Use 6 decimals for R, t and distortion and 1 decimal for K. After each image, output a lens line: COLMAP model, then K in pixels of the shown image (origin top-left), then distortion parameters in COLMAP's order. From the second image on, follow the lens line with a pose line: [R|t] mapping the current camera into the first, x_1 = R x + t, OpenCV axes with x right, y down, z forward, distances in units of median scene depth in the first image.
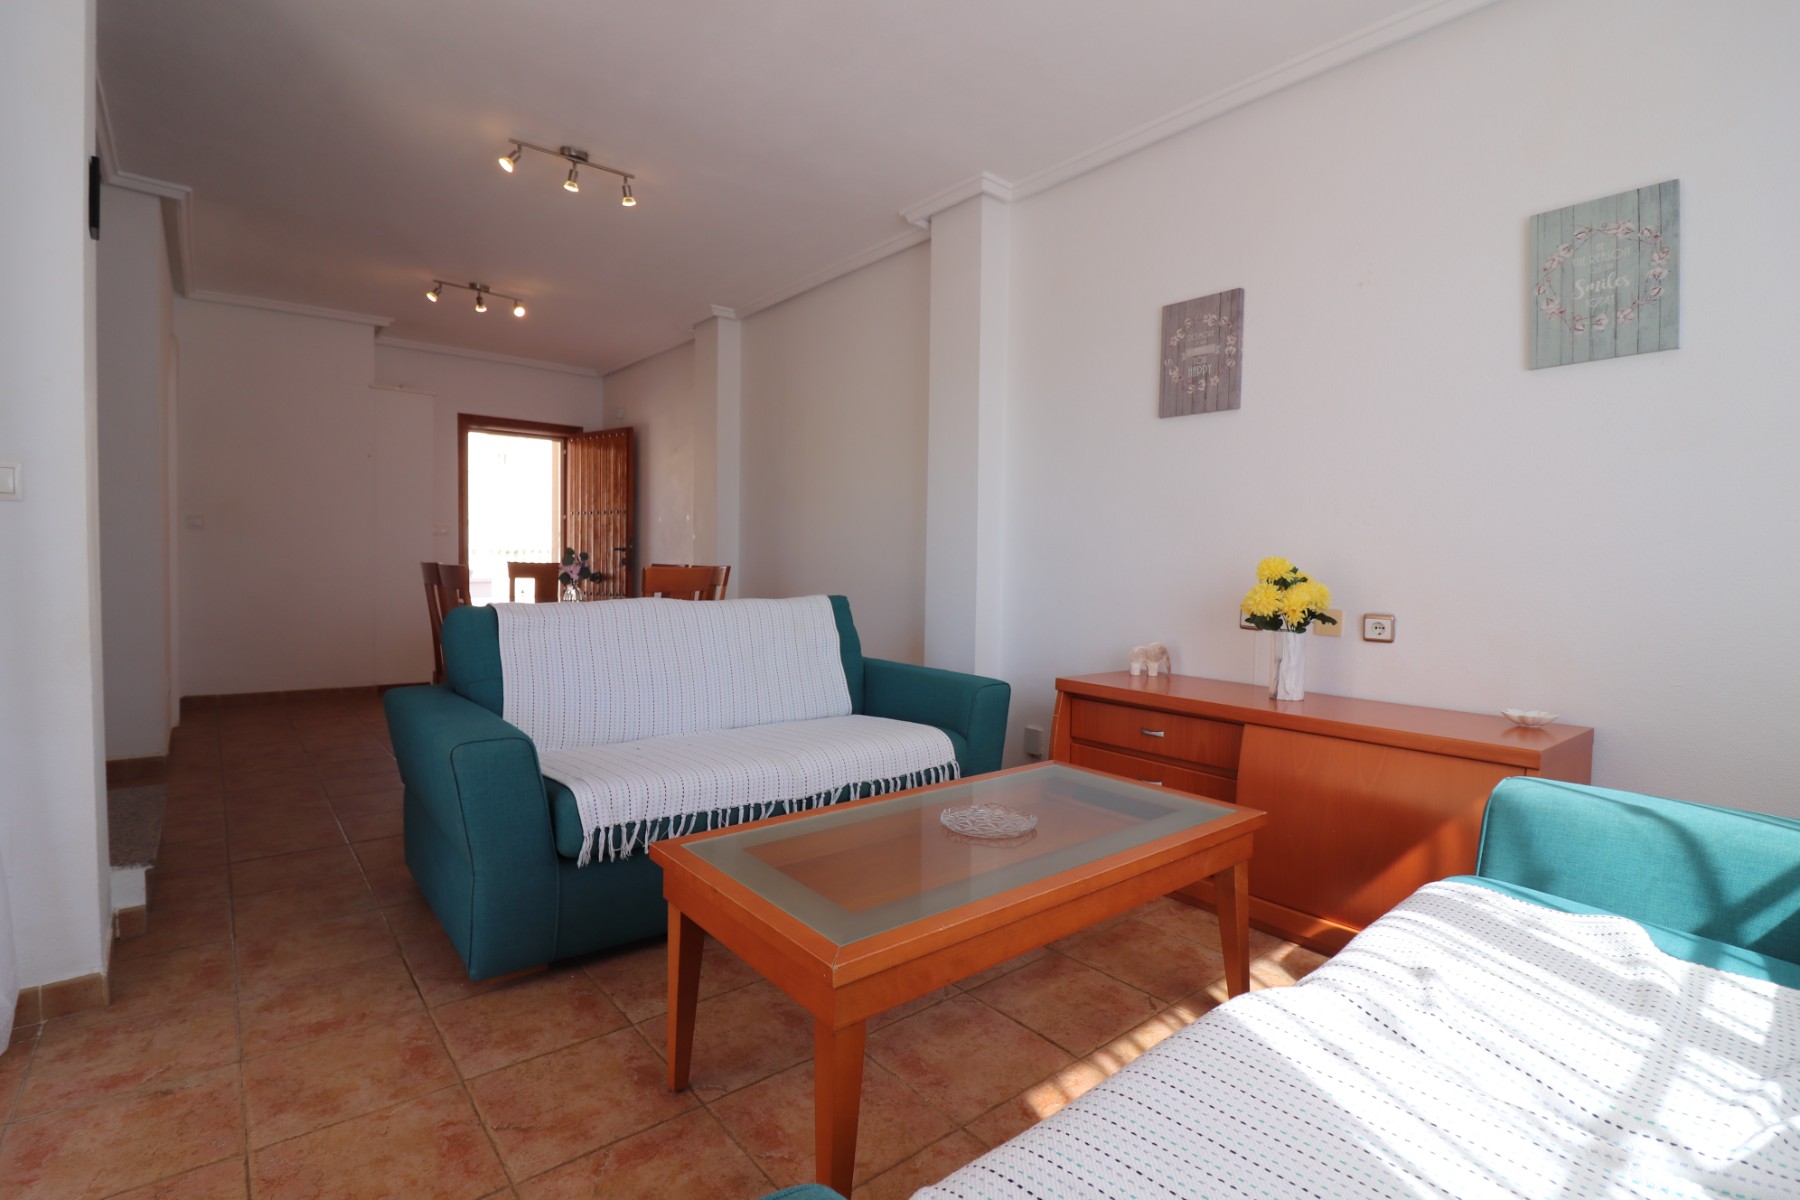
lens RADIAL K [[838.9, 0, 897.9], [0, 838.9, 597.4], [0, 0, 1]] dist [-0.004382, -0.010231]
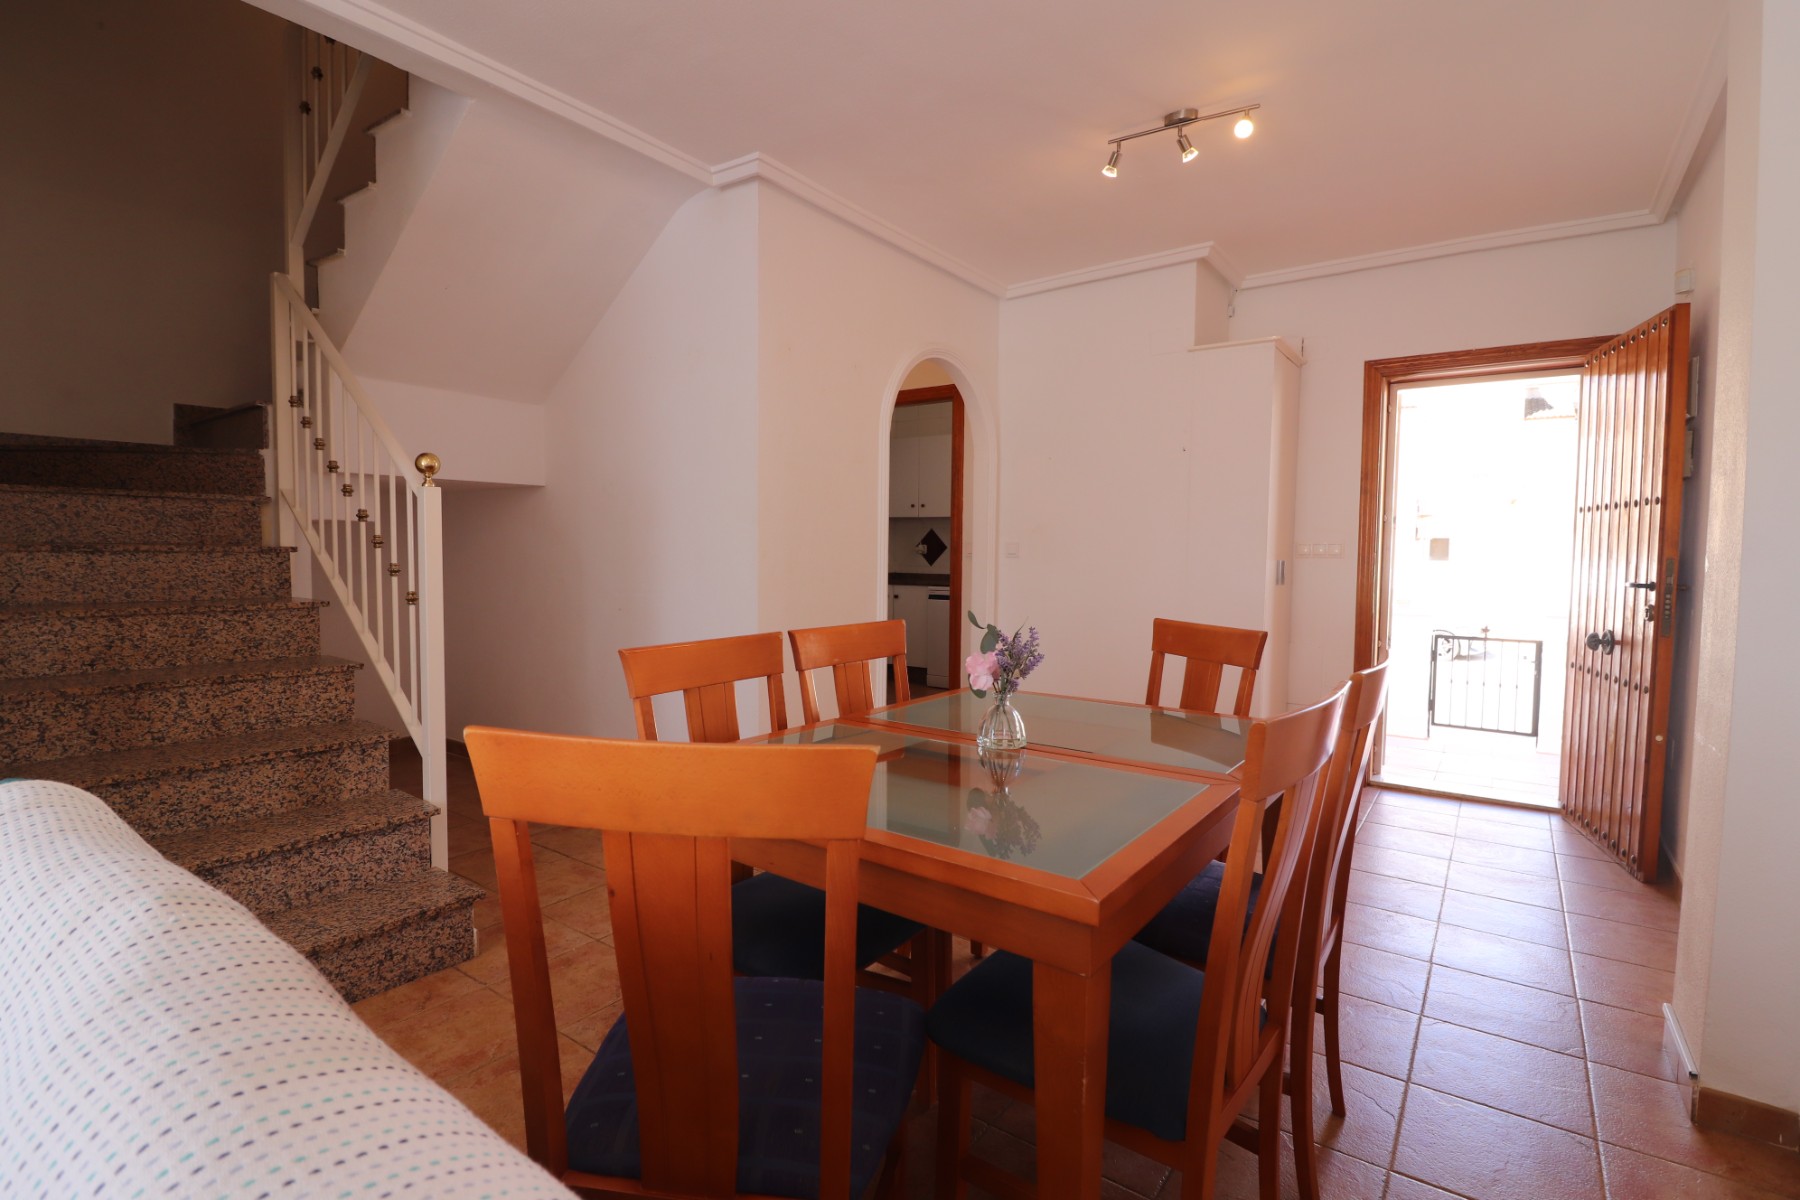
lens RADIAL K [[838.9, 0, 890.4], [0, 838.9, 600.3], [0, 0, 1]] dist [-0.004382, -0.010231]
pose [[0.241740, 0.041325, -0.969461, 0.001966], [-0.047814, 0.998386, 0.030636, -0.101849], [0.969162, 0.038948, 0.243325, 1.163858]]
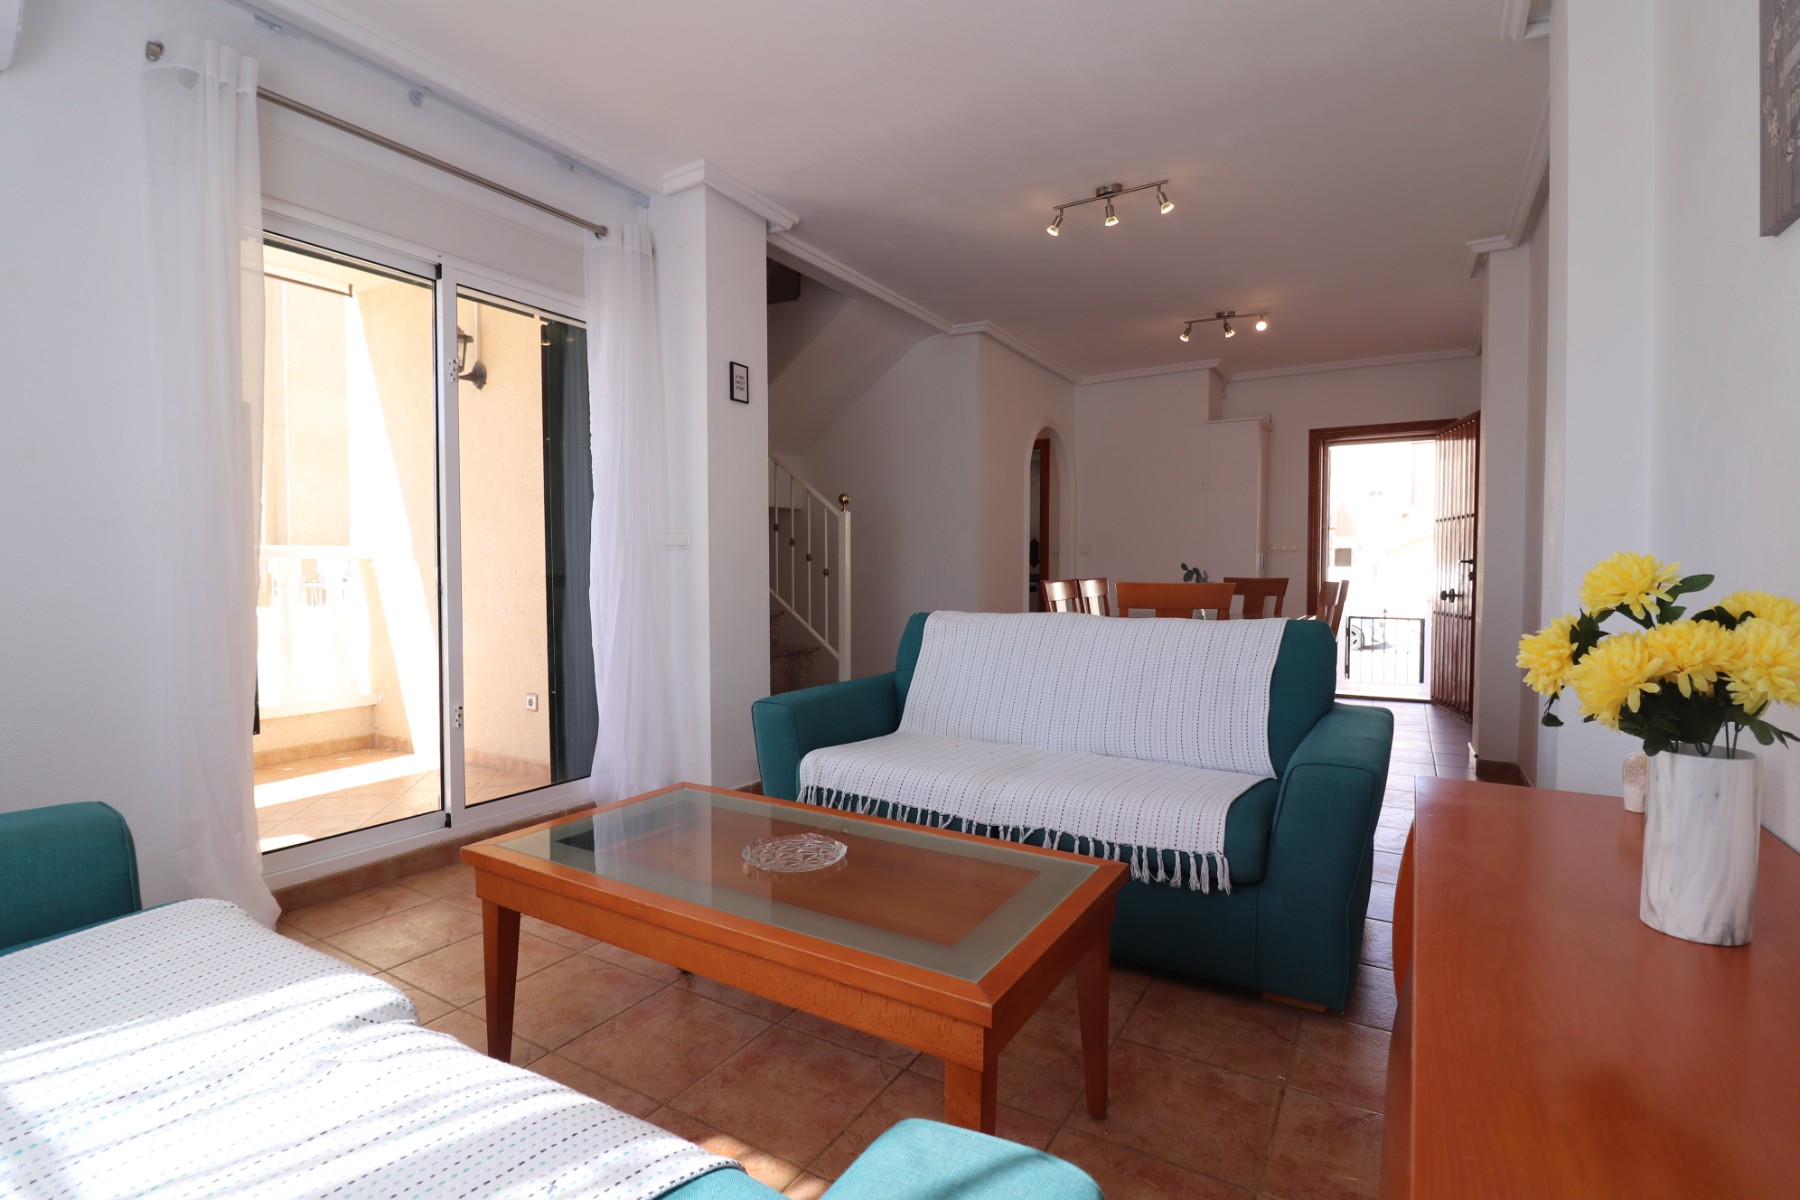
lens RADIAL K [[838.9, 0, 889.0], [0, 838.9, 598.8], [0, 0, 1]] dist [-0.004382, -0.010231]
pose [[0.324605, 0.017142, -0.945694, 0.598066], [-0.035251, 0.999360, 0.006015, -0.014167], [0.945193, 0.031384, 0.325001, 0.463708]]
